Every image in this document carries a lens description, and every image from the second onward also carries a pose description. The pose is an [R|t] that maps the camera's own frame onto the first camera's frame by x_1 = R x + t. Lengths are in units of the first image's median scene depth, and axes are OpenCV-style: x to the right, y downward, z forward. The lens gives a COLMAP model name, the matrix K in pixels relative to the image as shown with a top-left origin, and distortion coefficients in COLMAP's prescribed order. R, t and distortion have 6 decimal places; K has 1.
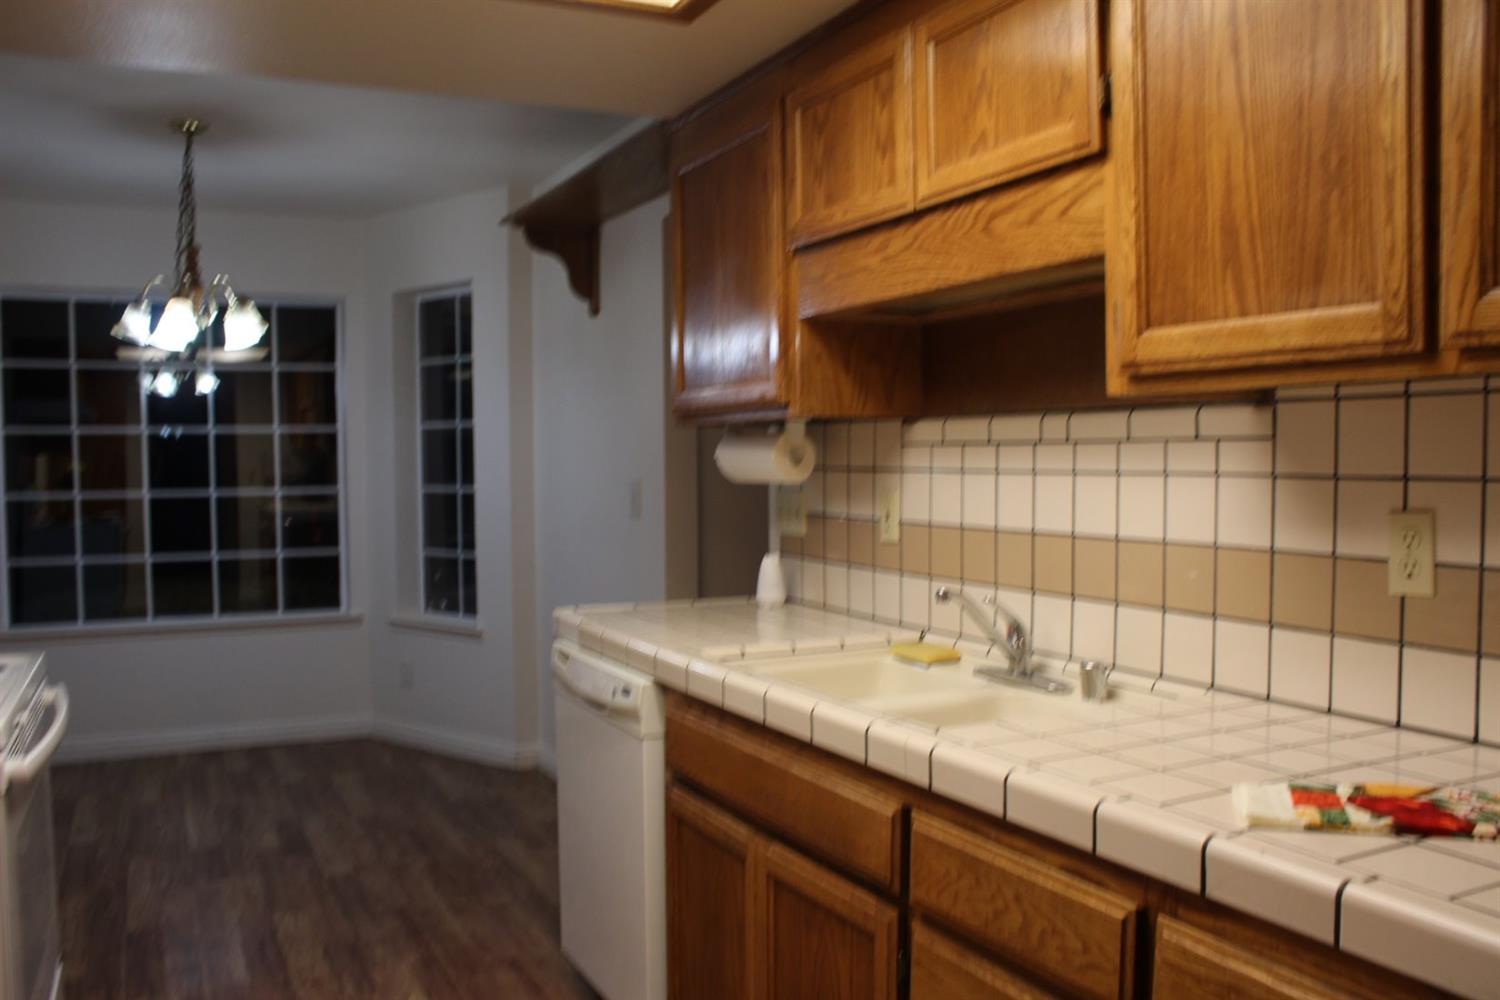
lens RADIAL K [[1275.0, 0, 741.8], [0, 1275.0, 501.4], [0, 0, 1]] dist [-0.133285, 0.080747]
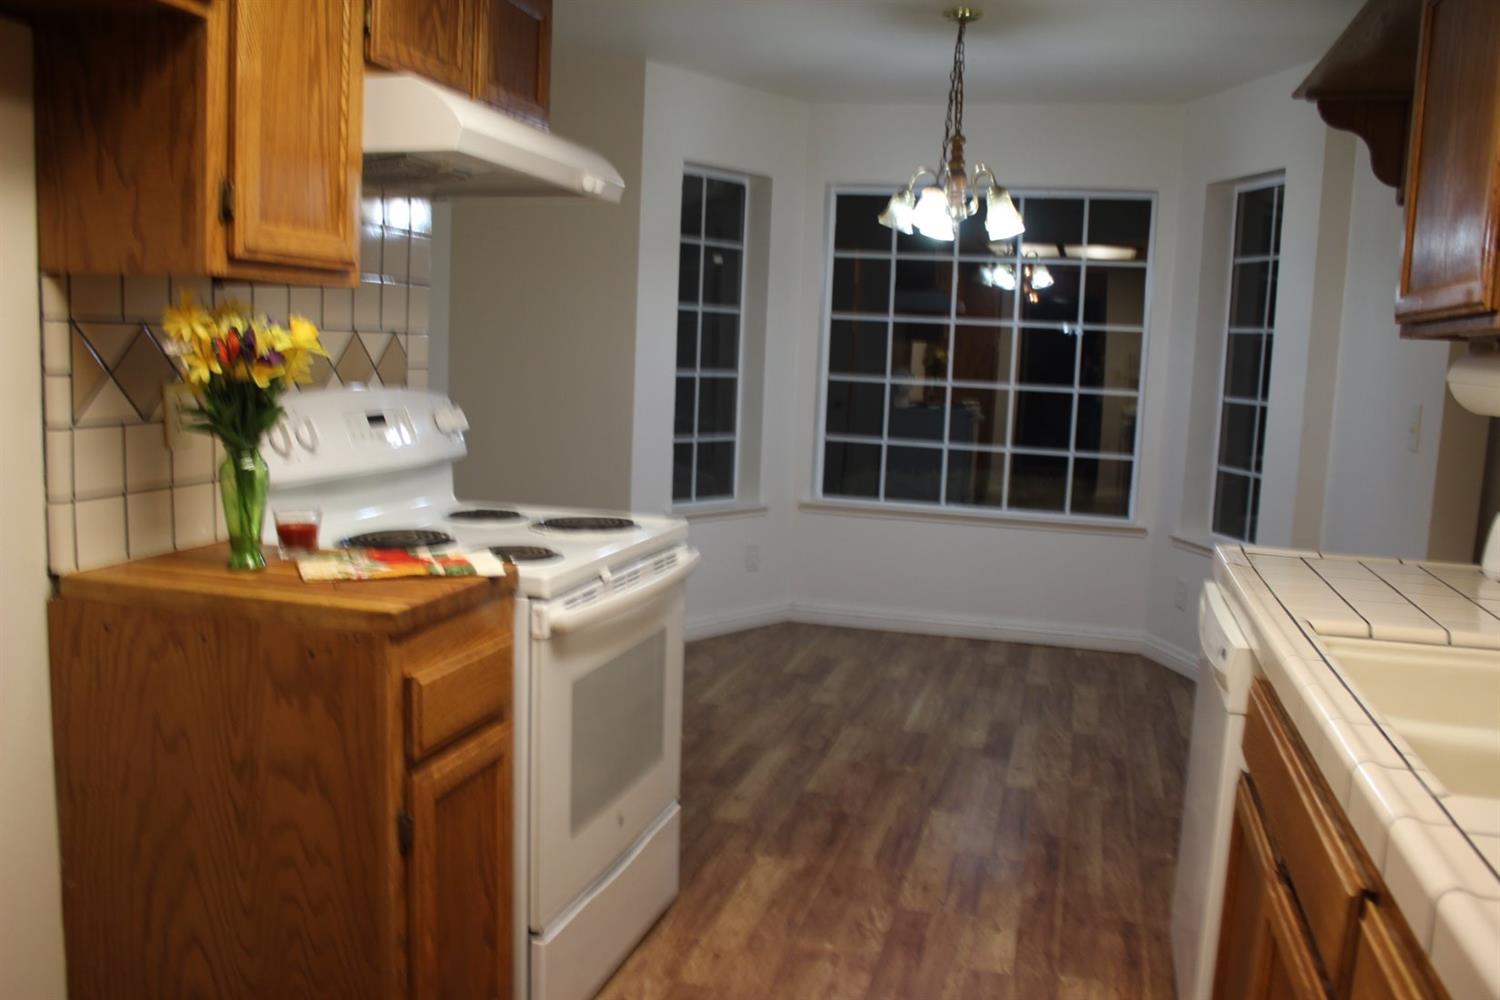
lens RADIAL K [[1275.0, 0, 752.5], [0, 1275.0, 510.4], [0, 0, 1]] dist [-0.133285, 0.080747]
pose [[0.753132, 0.124884, -0.645907, 0.115379], [-0.072157, 0.991574, 0.107583, -0.003996], [0.653900, -0.034418, 0.755798, 0.115809]]
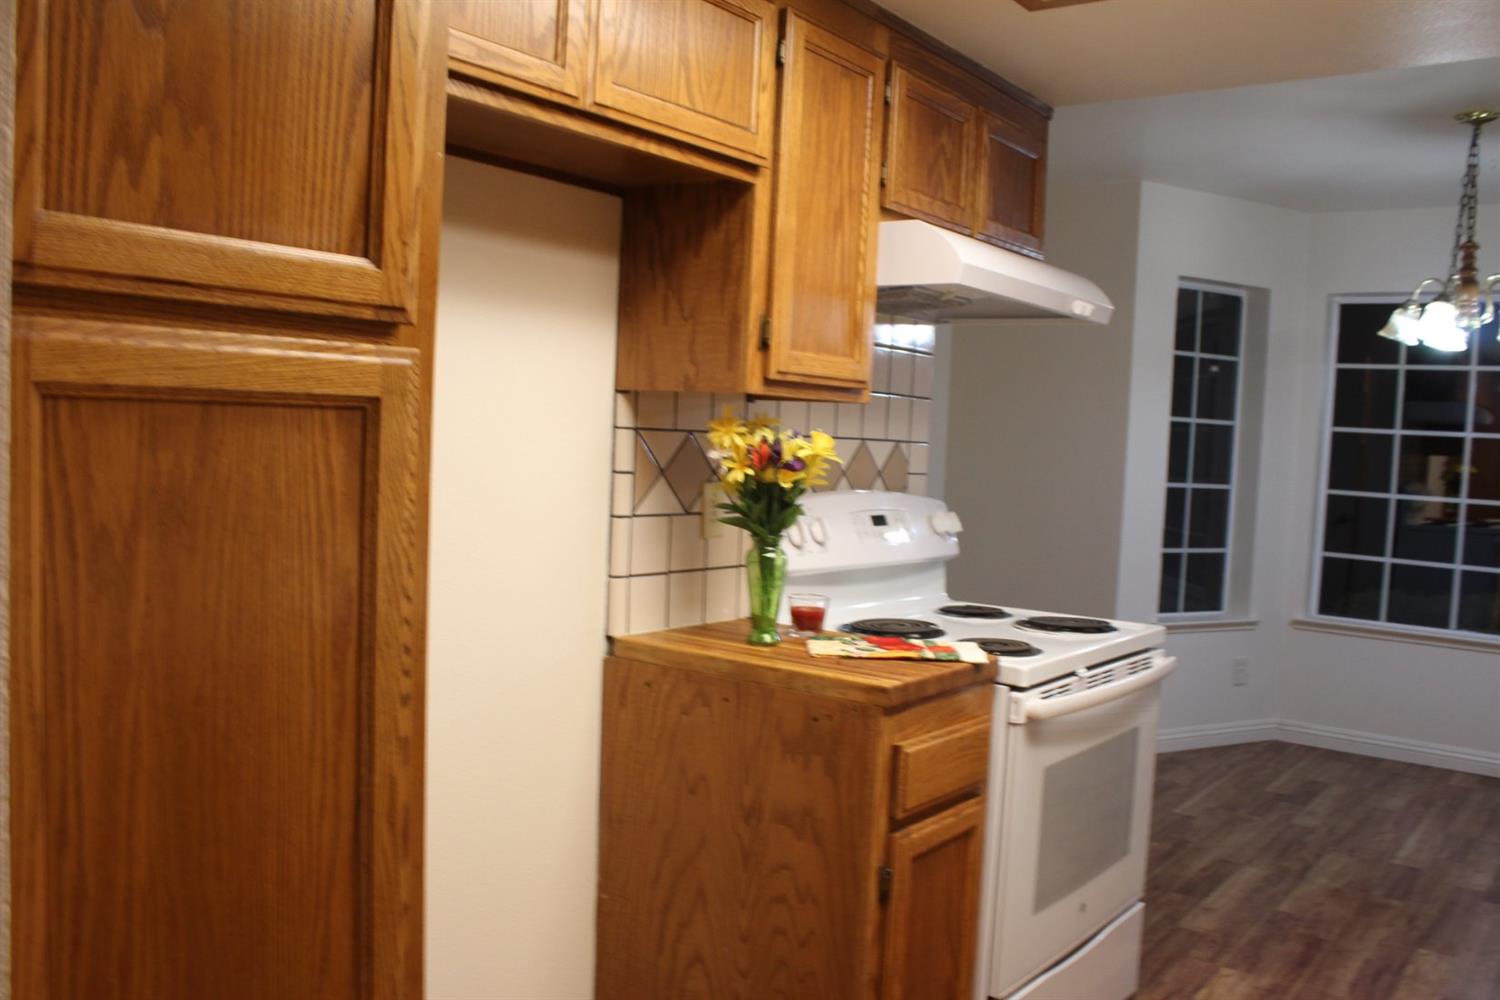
lens RADIAL K [[1275.0, 0, 748.7], [0, 1275.0, 504.8], [0, 0, 1]] dist [-0.133285, 0.080747]
pose [[0.447832, 0.083103, -0.890247, 0.156659], [-0.083937, 0.995182, 0.050675, -0.005970], [0.890169, 0.052030, 0.452649, 0.086345]]
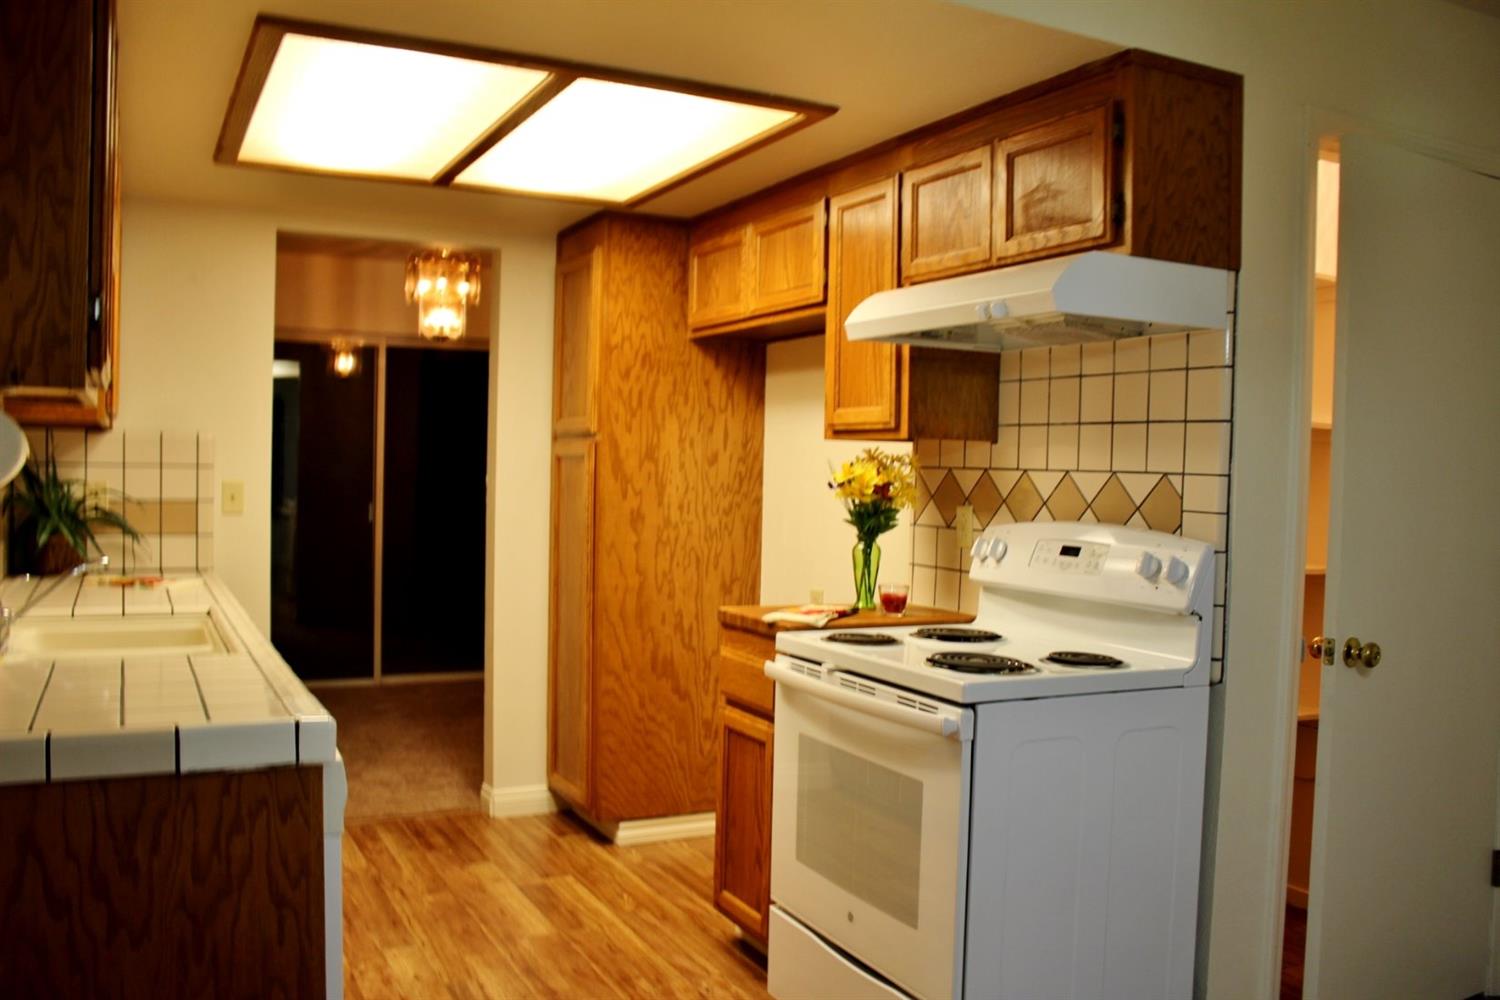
lens RADIAL K [[1275.0, 0, 798.9], [0, 1275.0, 514.4], [0, 0, 1]] dist [-0.133285, 0.080747]
pose [[-0.999458, -0.005431, -0.032483, -0.518222], [-0.007974, 0.996869, 0.078672, -0.061091], [0.031954, 0.078888, -0.996371, 1.739782]]
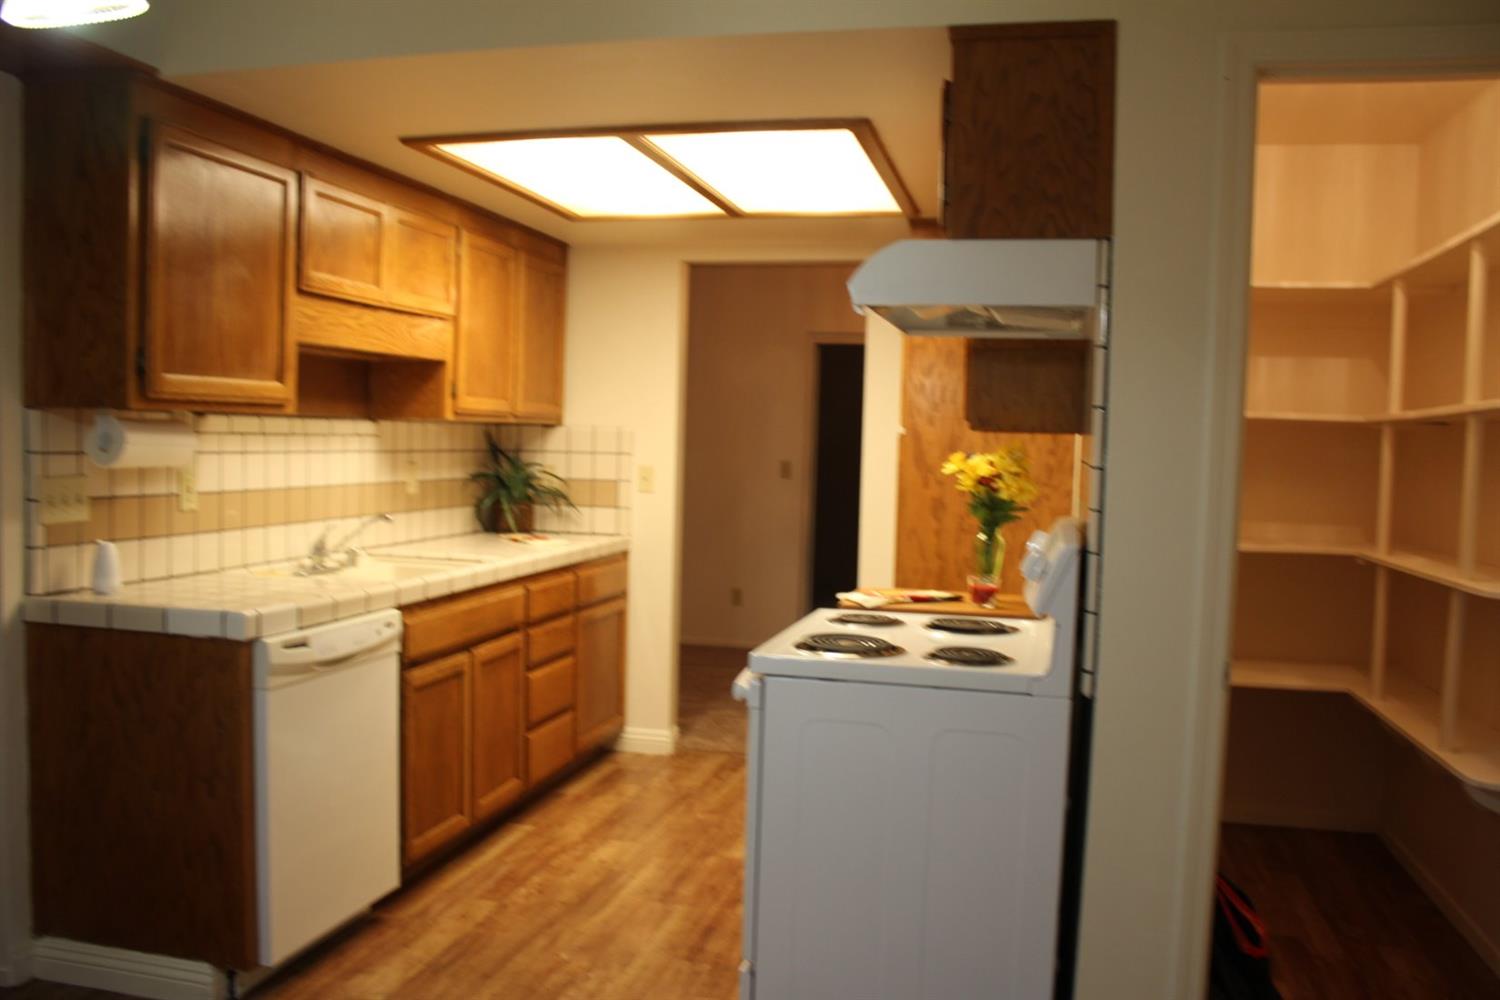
lens RADIAL K [[1275.0, 0, 745.5], [0, 1275.0, 500.5], [0, 0, 1]] dist [-0.133285, 0.080747]
pose [[-0.778045, -0.034747, 0.627247, -1.100247], [0.011515, 0.997513, 0.069542, -0.058301], [-0.628104, 0.061329, -0.775709, 1.642621]]
